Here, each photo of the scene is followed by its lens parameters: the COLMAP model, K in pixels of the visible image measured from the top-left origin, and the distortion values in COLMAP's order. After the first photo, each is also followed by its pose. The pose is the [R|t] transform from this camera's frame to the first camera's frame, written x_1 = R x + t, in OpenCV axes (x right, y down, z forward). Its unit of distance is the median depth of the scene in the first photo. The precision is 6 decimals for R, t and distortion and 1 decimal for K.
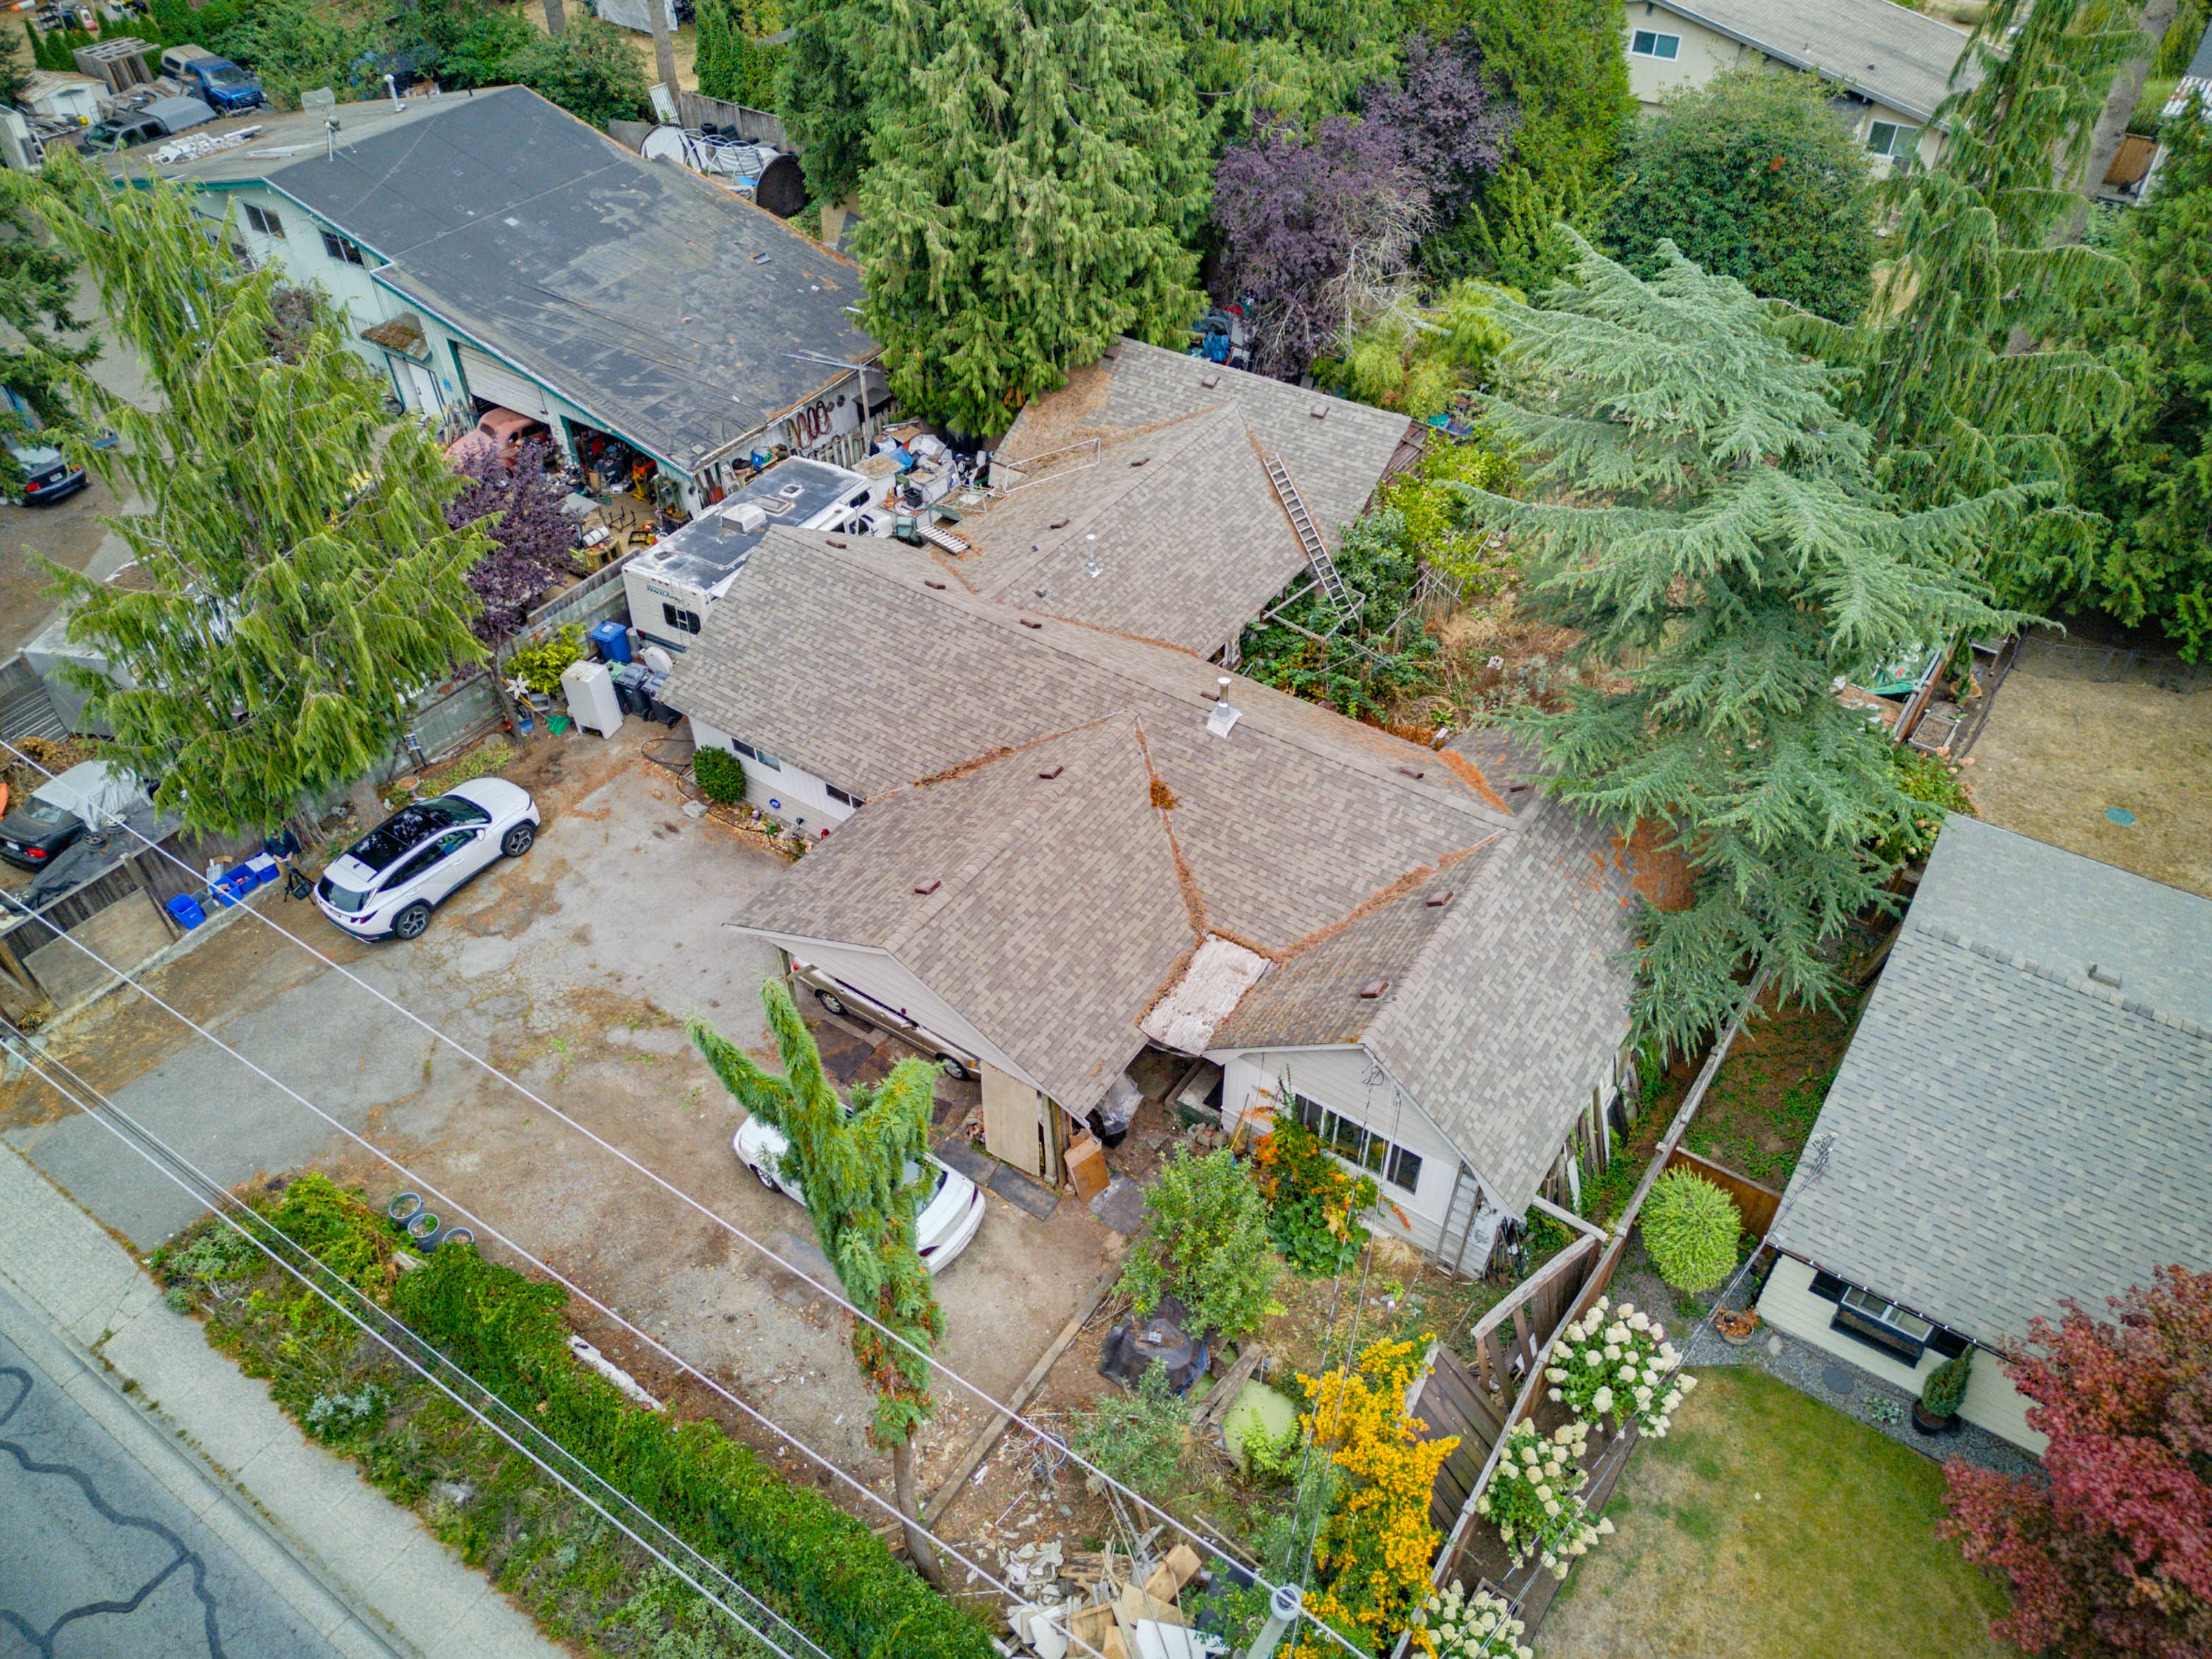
lens RADIAL K [[1564.0, 0, 1099.7], [0, 1564.0, 832.9], [0, 0, 1]] dist [0.072851, -0.066546]
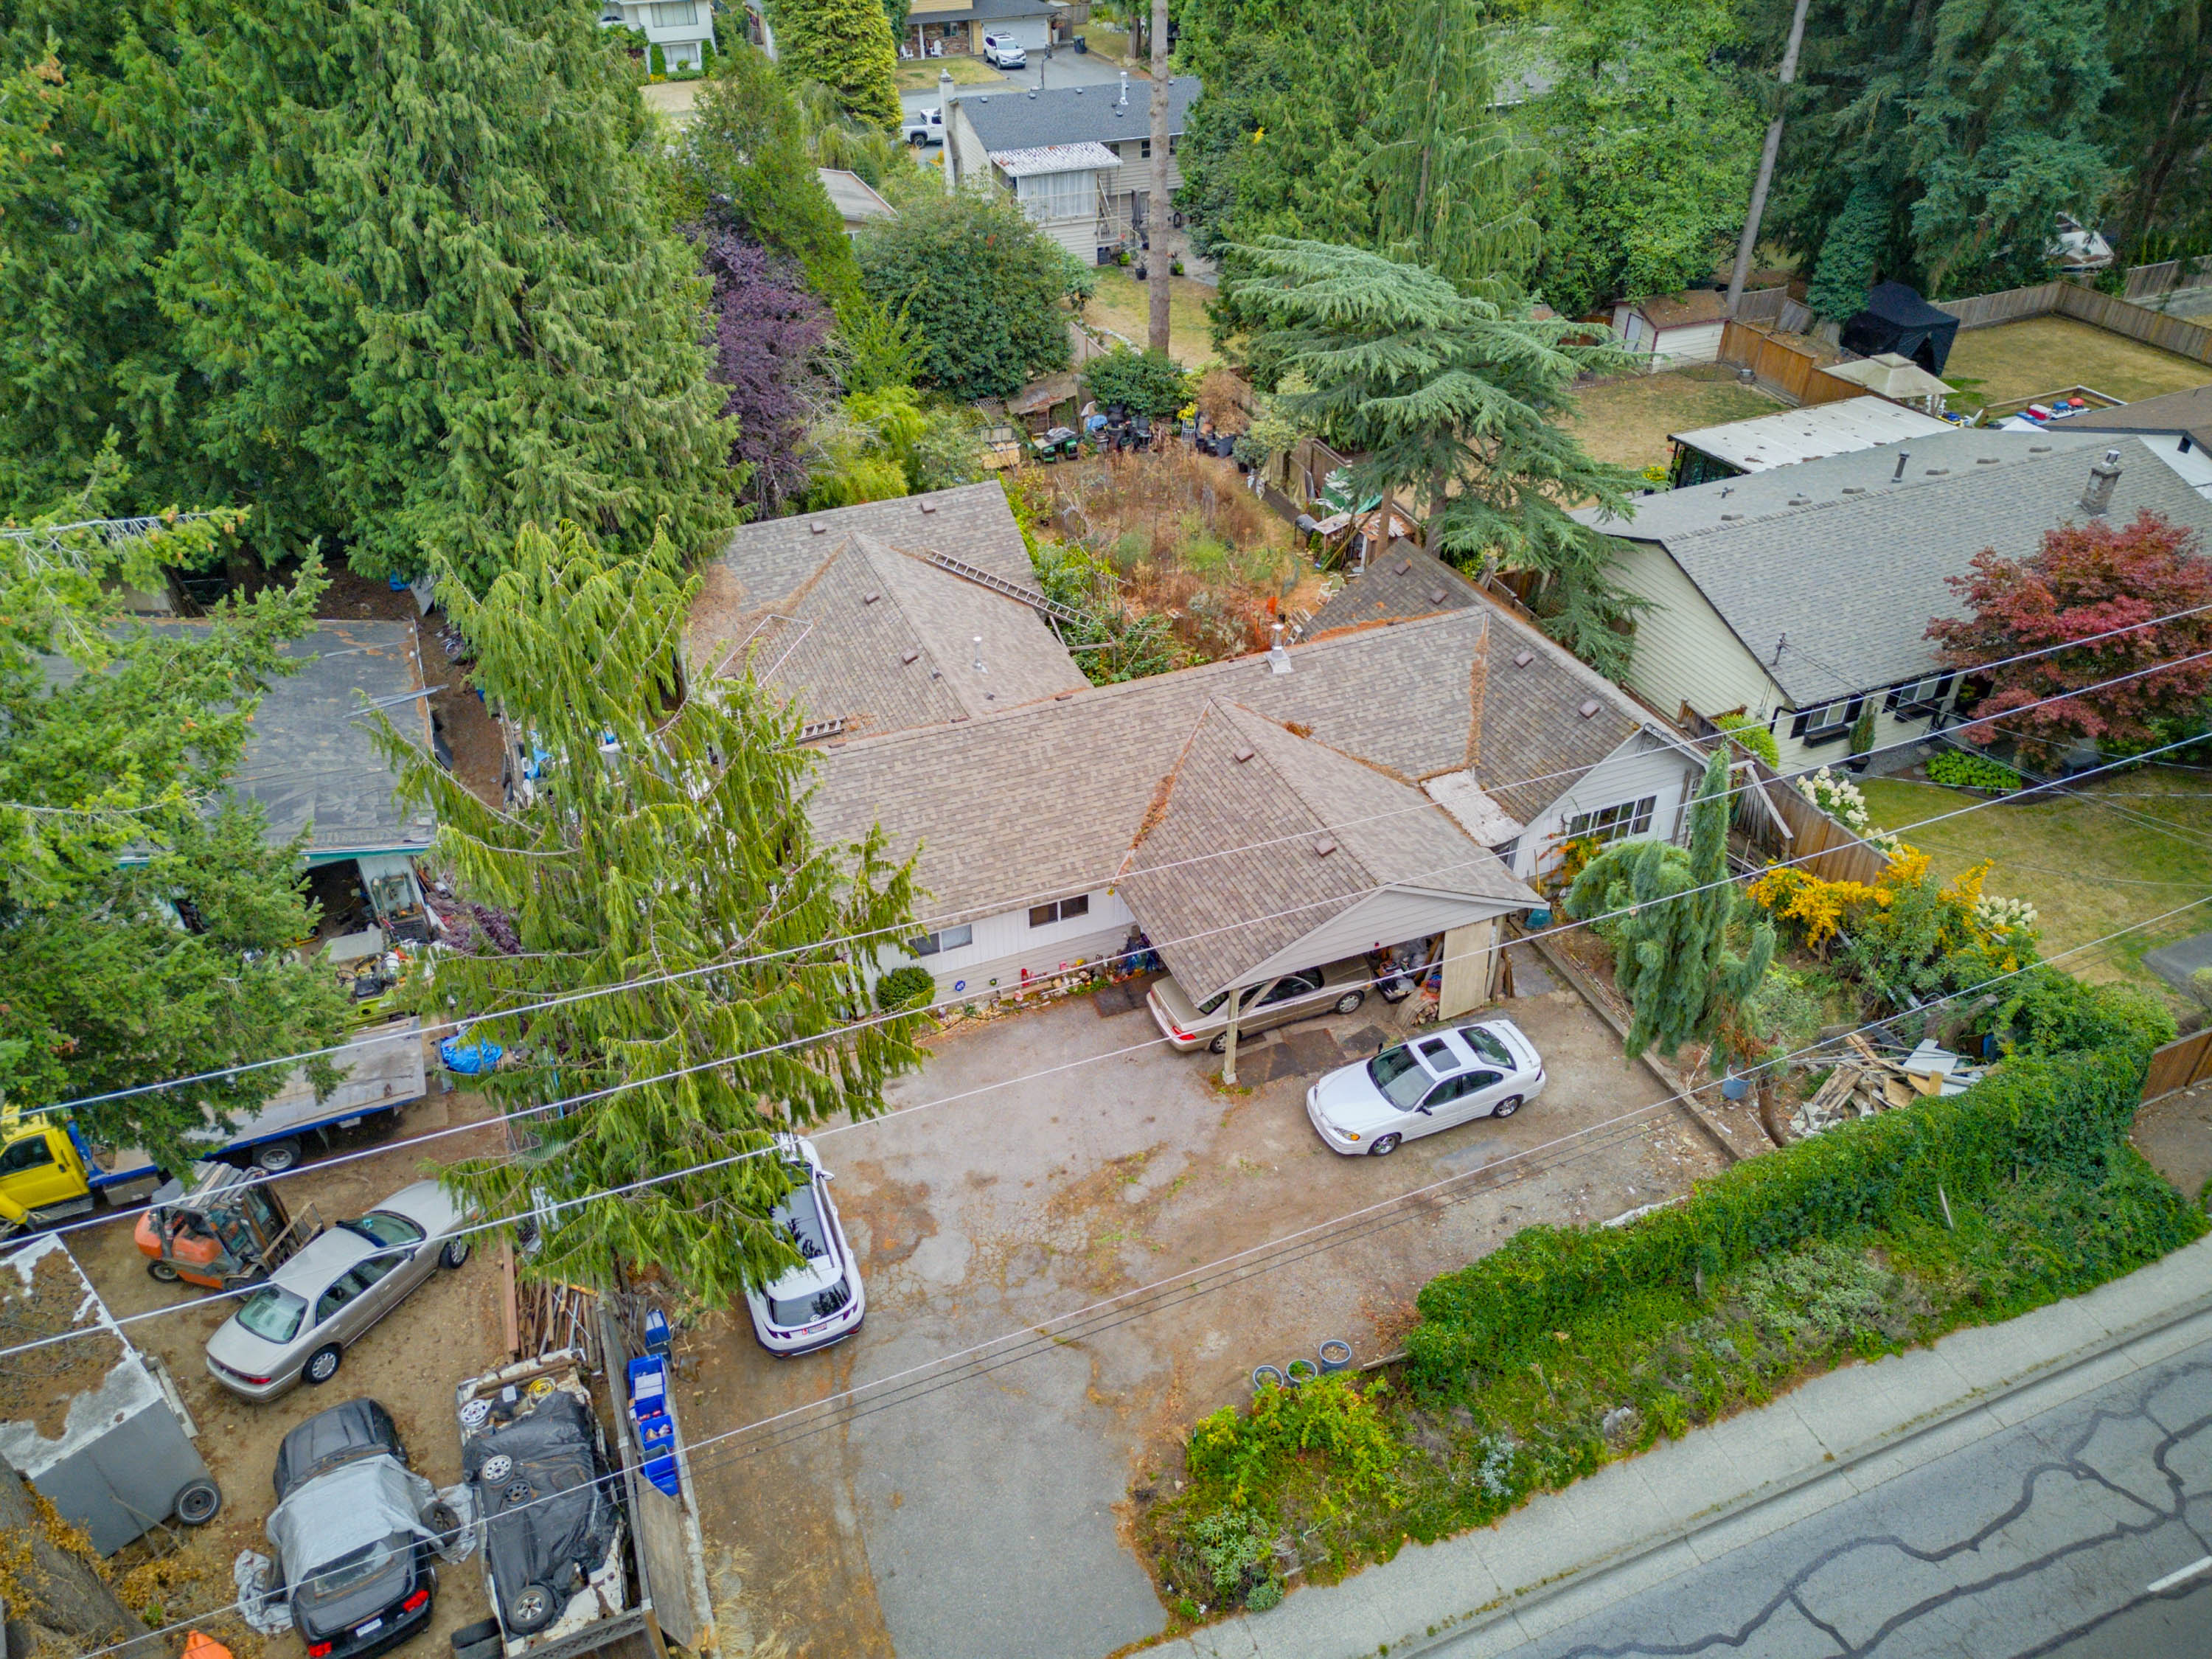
lens RADIAL K [[1564.0, 0, 1099.7], [0, 1564.0, 832.9], [0, 0, 1]] dist [0.072851, -0.066546]
pose [[0.551226, -0.487913, 0.676824, -0.665037], [0.567067, 0.814123, 0.125053, -0.145701], [-0.612033, 0.314872, 0.725445, 0.174291]]
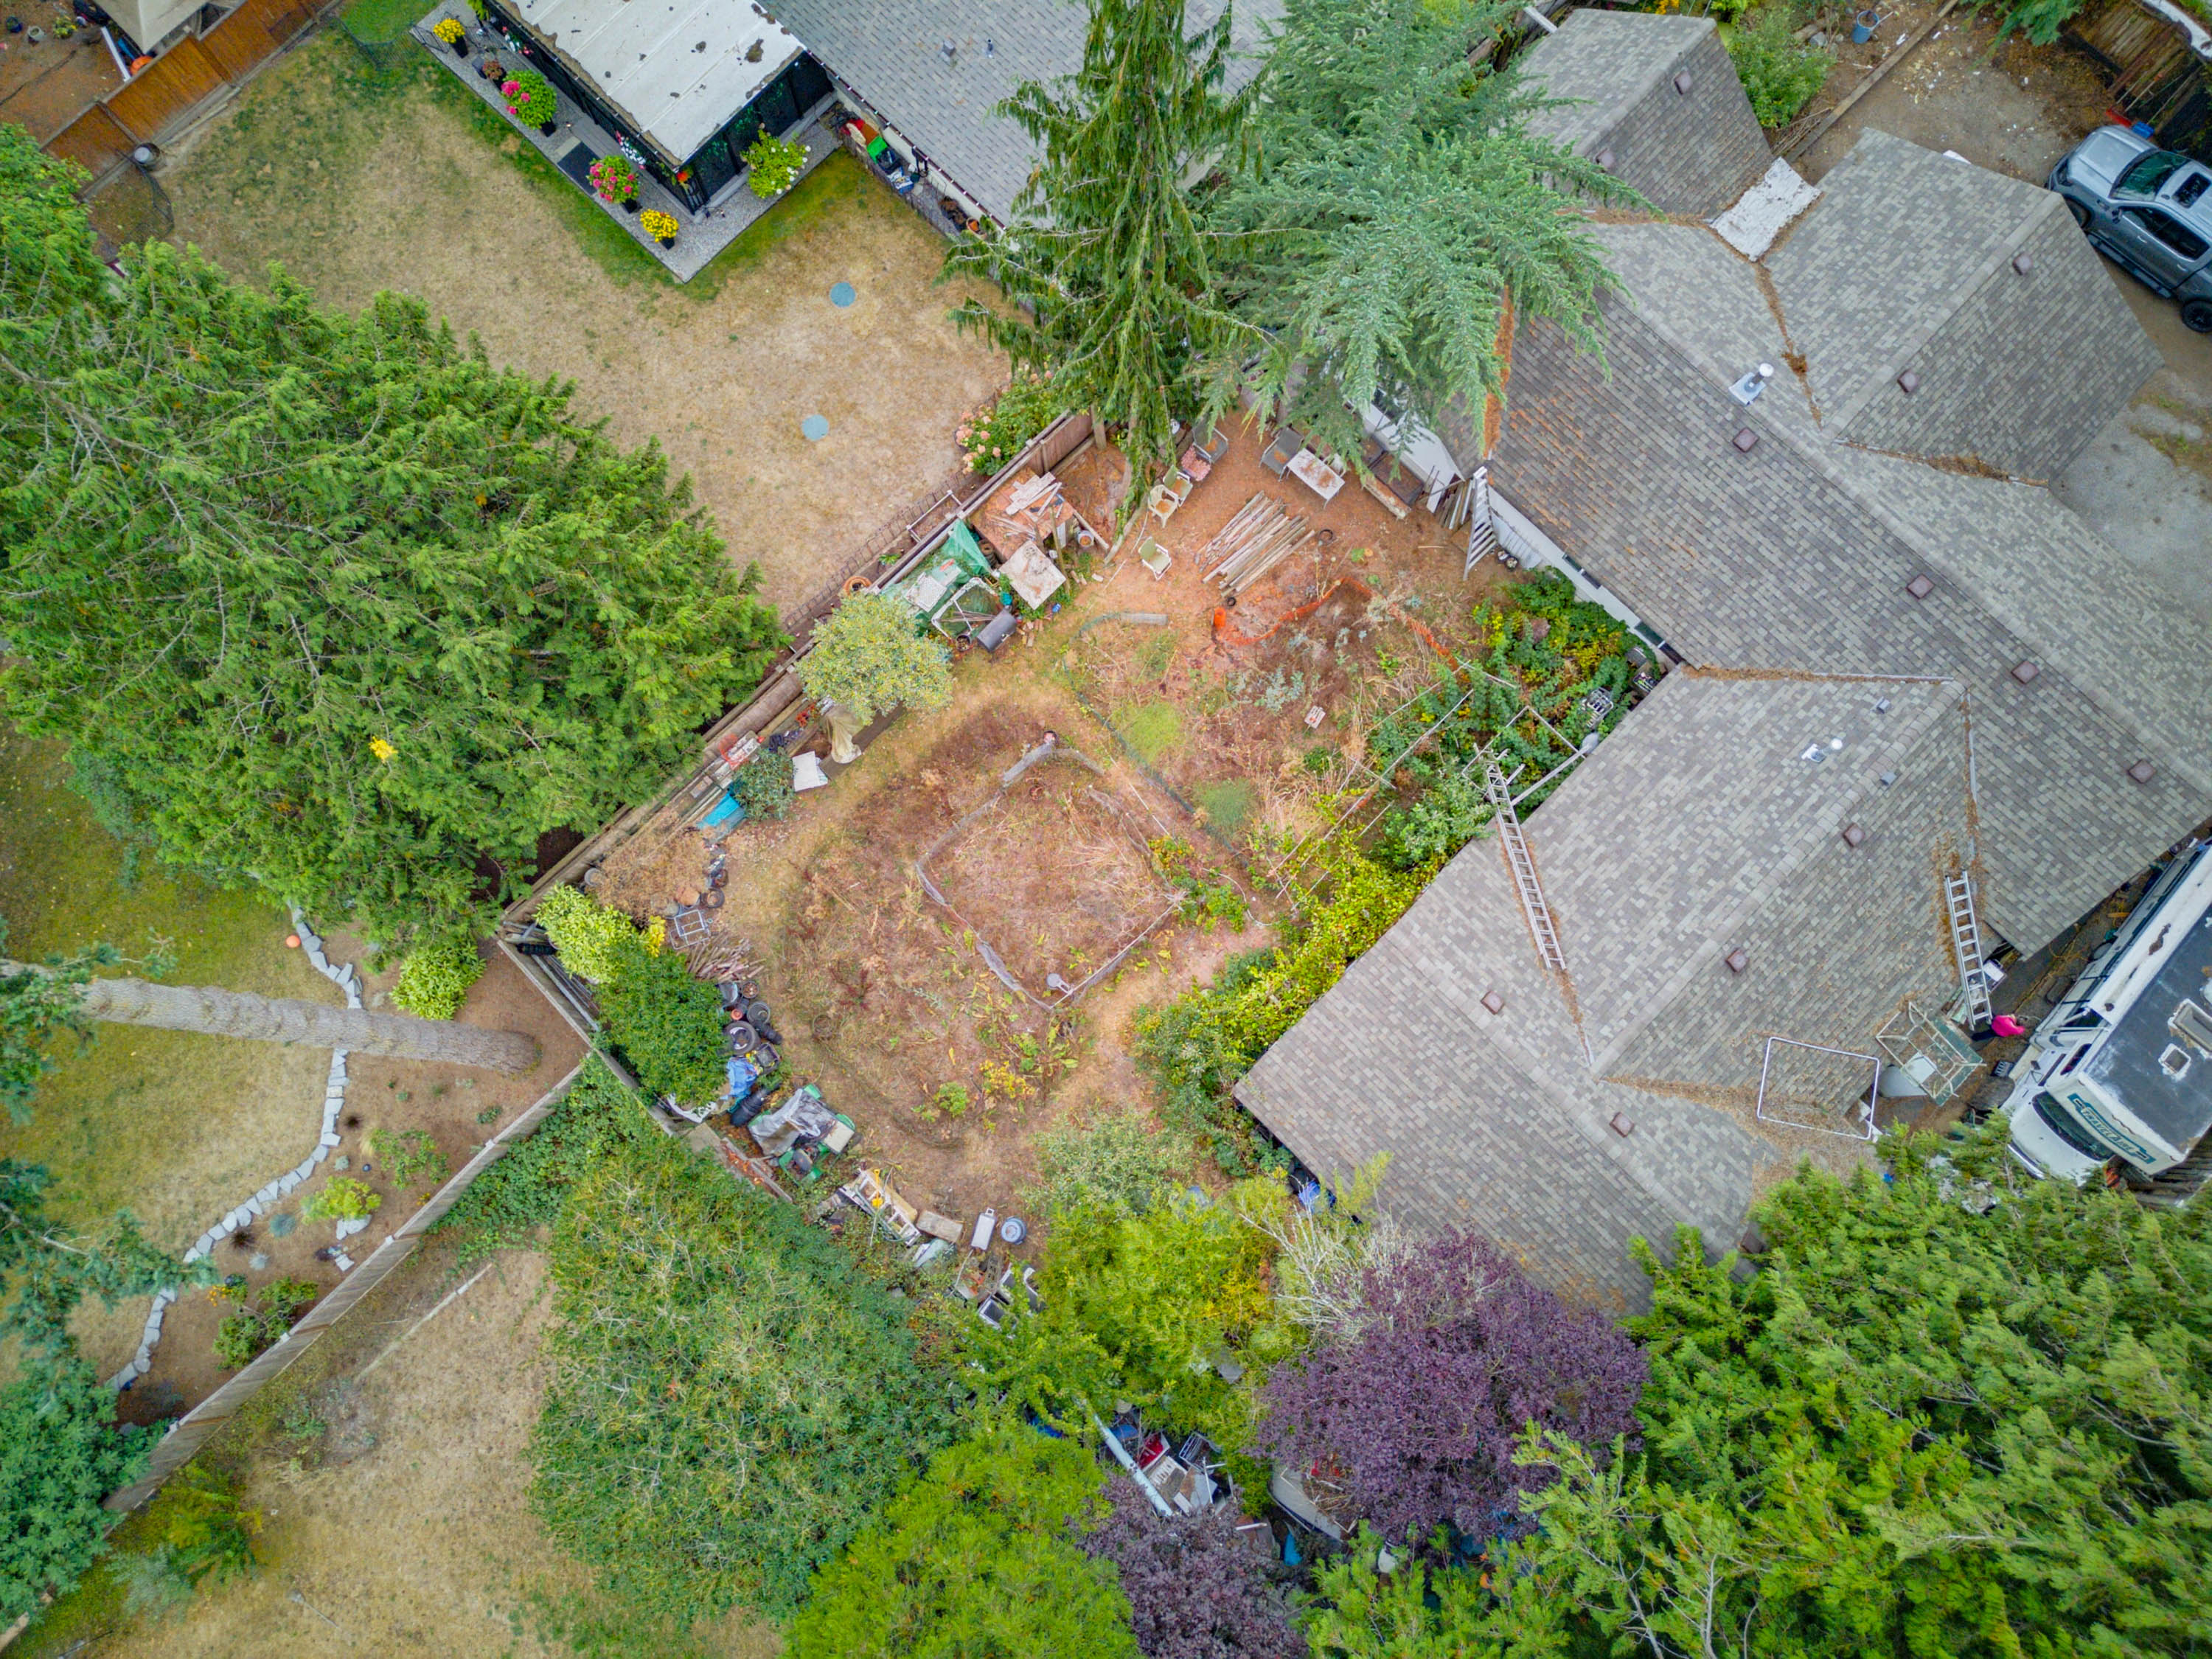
lens RADIAL K [[1564.0, 0, 1099.7], [0, 1564.0, 832.9], [0, 0, 1]] dist [0.072851, -0.066546]
pose [[-0.983696, -0.172595, 0.050529, 0.297940], [0.133012, -0.509149, 0.850338, -0.882143], [-0.121037, 0.843195, 0.523805, 0.551807]]
